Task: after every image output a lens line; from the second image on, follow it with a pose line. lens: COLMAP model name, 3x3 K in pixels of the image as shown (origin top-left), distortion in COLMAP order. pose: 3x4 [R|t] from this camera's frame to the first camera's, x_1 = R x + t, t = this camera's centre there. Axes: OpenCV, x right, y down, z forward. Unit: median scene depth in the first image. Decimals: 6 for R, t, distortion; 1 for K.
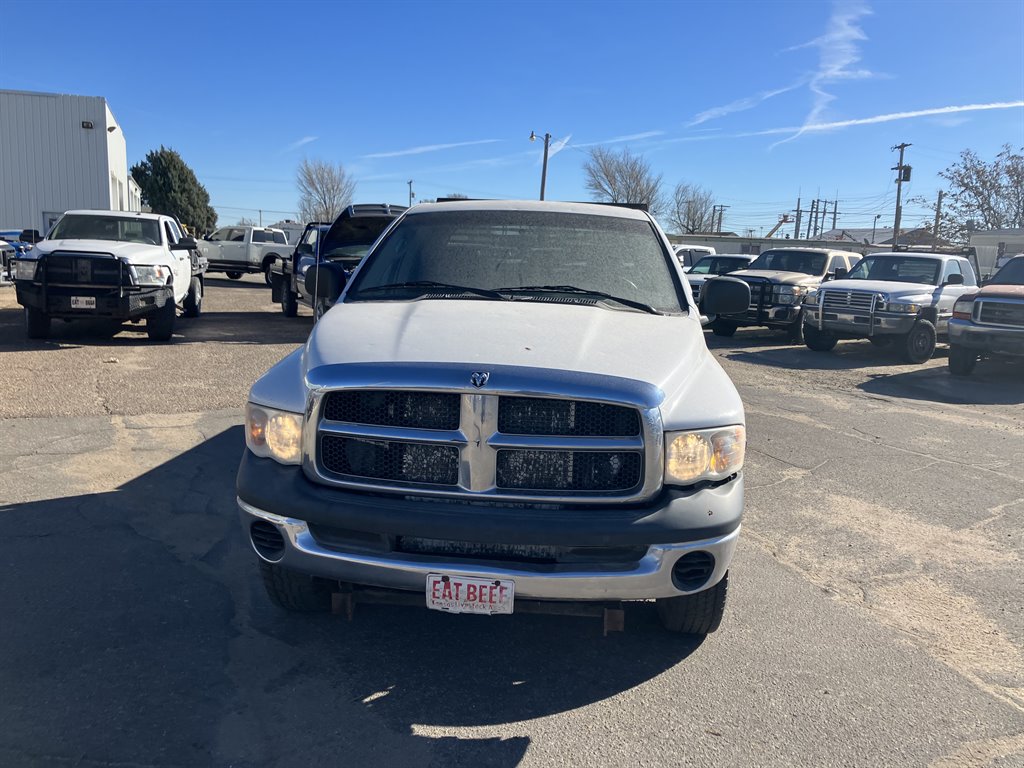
lens RADIAL K [[781.2, 0, 512.0], [0, 781.2, 384.0], [0, 0, 1]] dist [0.022744, -0.015259]
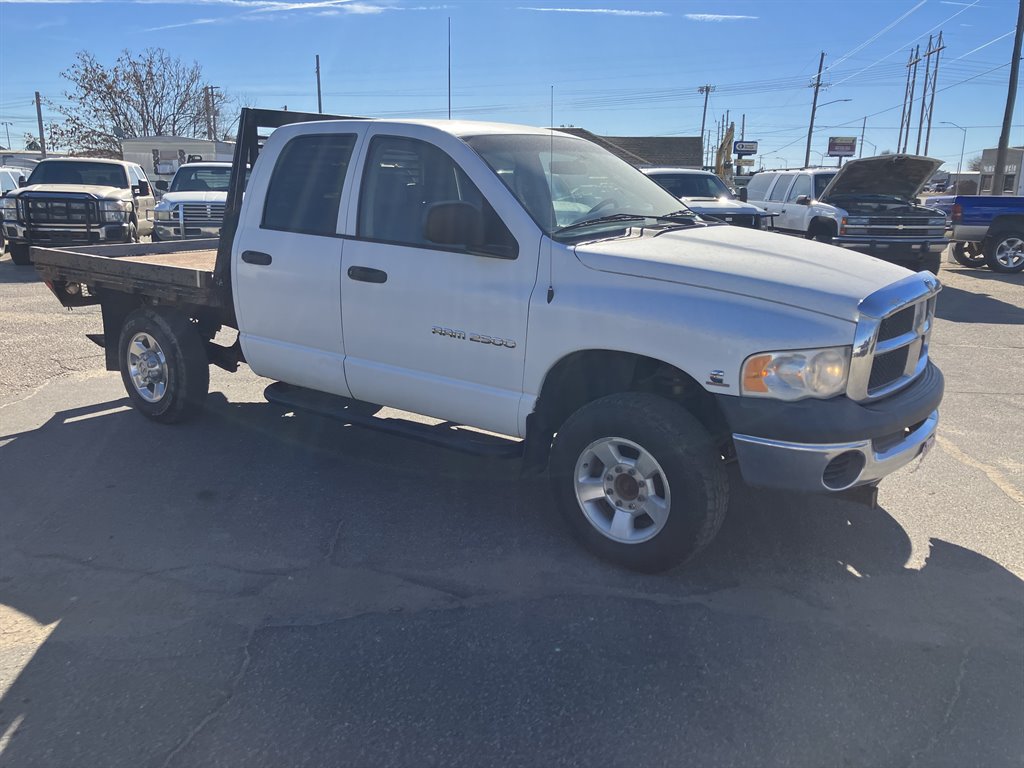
lens RADIAL K [[815.4, 0, 512.0], [0, 815.4, 384.0], [0, 0, 1]] dist [0.006504, -0.001463]
pose [[0.555360, -0.233042, 0.798290, -0.211768], [0.150697, 0.972242, 0.178985, -0.023974], [-0.817842, 0.020899, 0.575063, 0.114857]]
